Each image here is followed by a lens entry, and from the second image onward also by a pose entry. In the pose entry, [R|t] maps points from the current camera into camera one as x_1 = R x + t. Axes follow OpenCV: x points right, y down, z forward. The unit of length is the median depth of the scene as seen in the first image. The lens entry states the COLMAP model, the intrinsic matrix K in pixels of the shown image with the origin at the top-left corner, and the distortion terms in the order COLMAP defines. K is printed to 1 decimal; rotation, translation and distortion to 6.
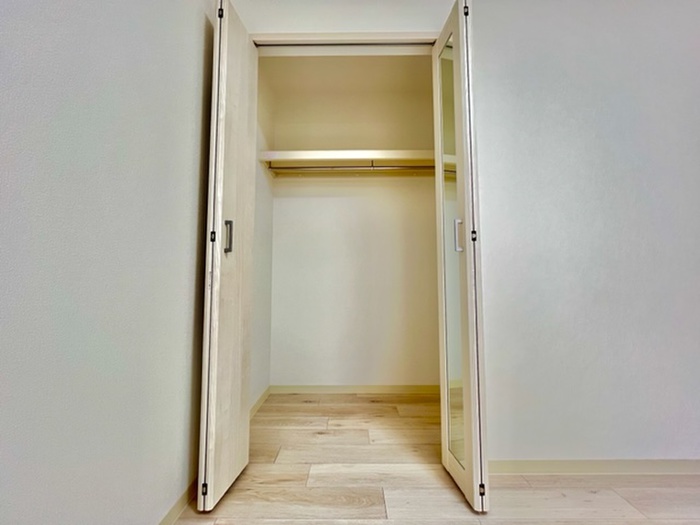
lens RADIAL K [[282.5, 0, 350.0], [0, 282.5, 262.5], [0, 0, 1]] dist [-0.000082, 0.000218]
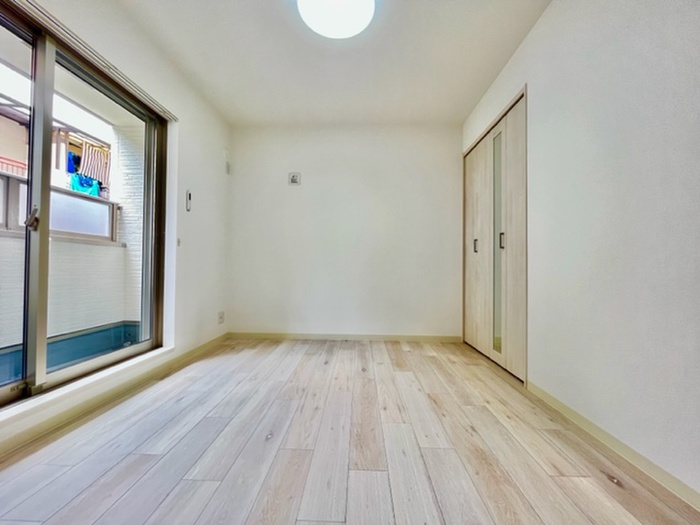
lens RADIAL K [[282.5, 0, 350.0], [0, 282.5, 262.5], [0, 0, 1]] dist [-0.000082, 0.000218]
pose [[-0.030532, -0.016187, -0.999403, 2.205887], [0.063368, 0.997826, -0.018098, 0.029775], [0.997523, -0.063883, -0.029440, 0.131843]]
